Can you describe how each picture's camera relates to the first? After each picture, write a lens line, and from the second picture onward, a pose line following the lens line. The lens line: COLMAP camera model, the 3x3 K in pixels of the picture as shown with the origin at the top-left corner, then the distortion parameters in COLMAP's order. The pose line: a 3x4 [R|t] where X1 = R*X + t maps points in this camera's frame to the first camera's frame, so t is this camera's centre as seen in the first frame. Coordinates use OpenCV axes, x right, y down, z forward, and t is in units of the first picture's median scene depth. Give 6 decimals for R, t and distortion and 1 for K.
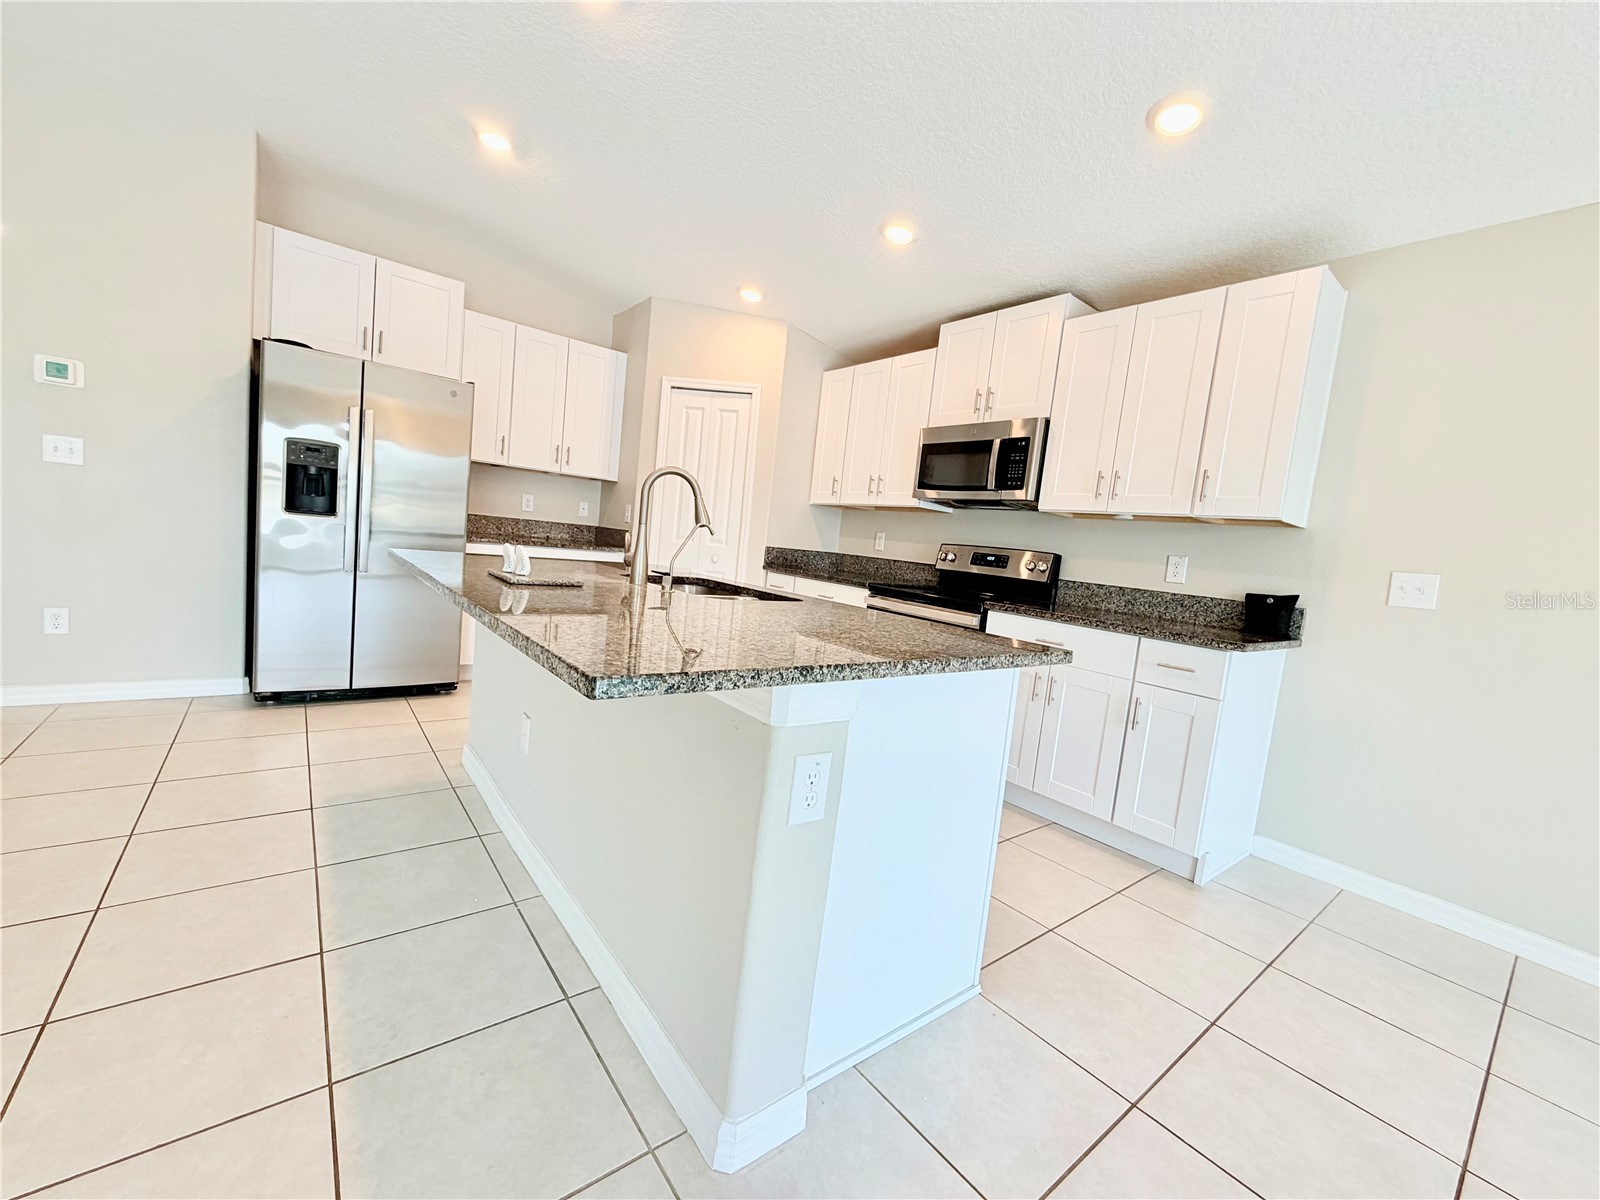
lens RADIAL K [[637.0, 0, 790.5], [0, 637.0, 598.6], [0, 0, 1]] dist [-0.001150, -0.000937]
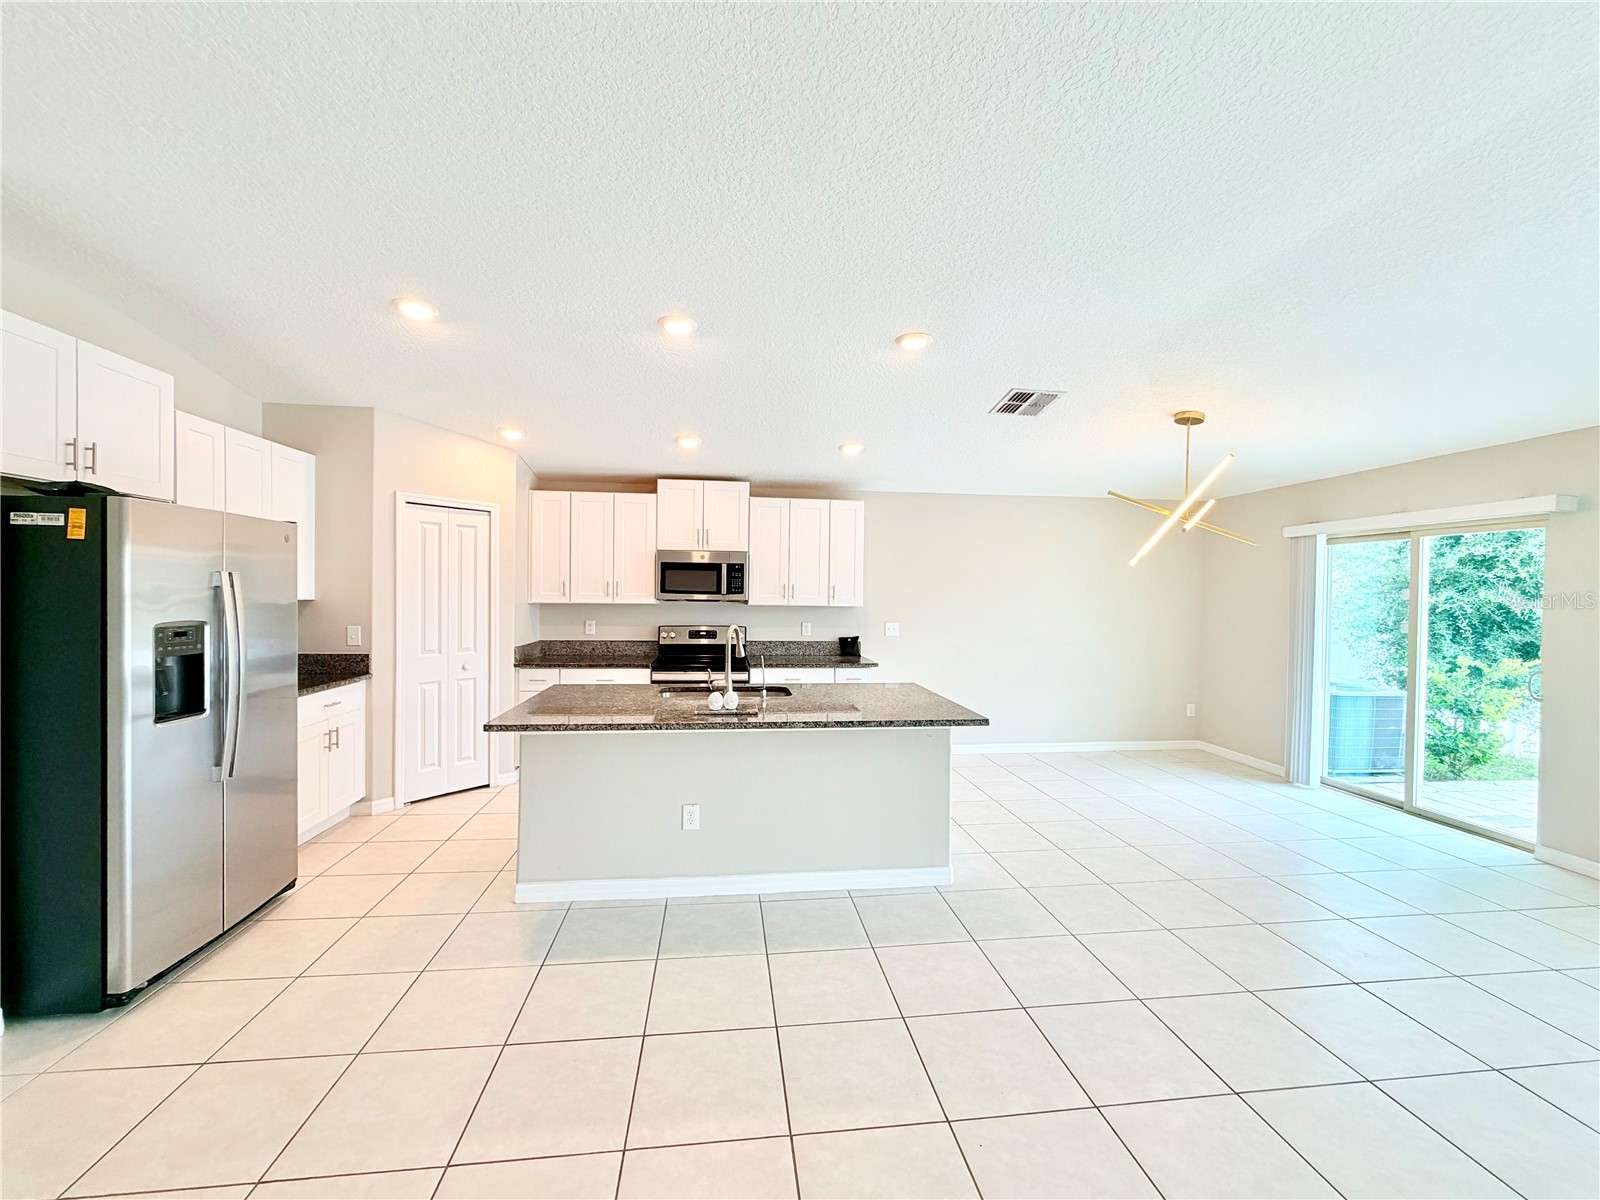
lens RADIAL K [[637.0, 0, 794.5], [0, 637.0, 601.6], [0, 0, 1]] dist [-0.001150, -0.000937]
pose [[0.518593, -0.108426, 0.848119, -0.880553], [0.119371, 0.991394, 0.053752, -0.197258], [-0.846647, 0.073365, 0.527073, -0.011149]]
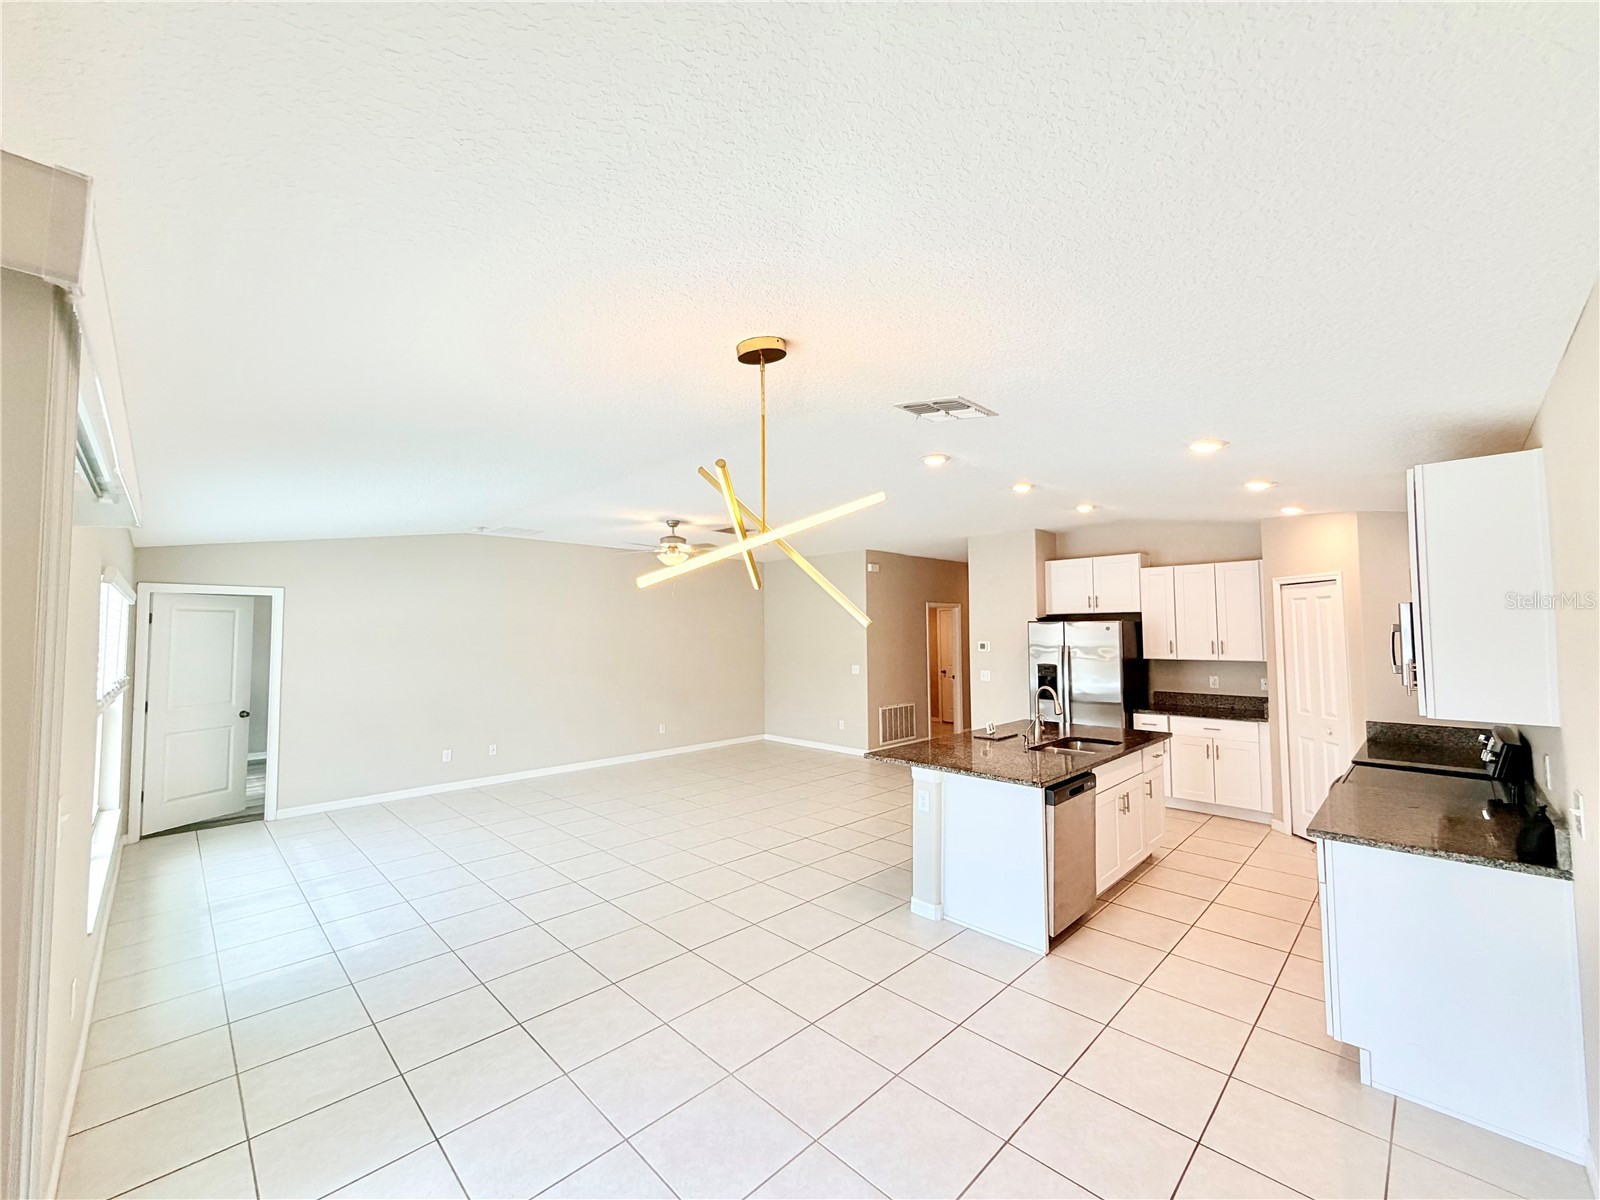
lens RADIAL K [[637.0, 0, 799.1], [0, 637.0, 597.7], [0, 0, 1]] dist [-0.001150, -0.000937]
pose [[0.120361, -0.157783, -0.980111, 1.076349], [-0.073755, 0.983139, -0.167328, -0.045721], [0.989987, 0.092428, 0.106694, -0.042933]]
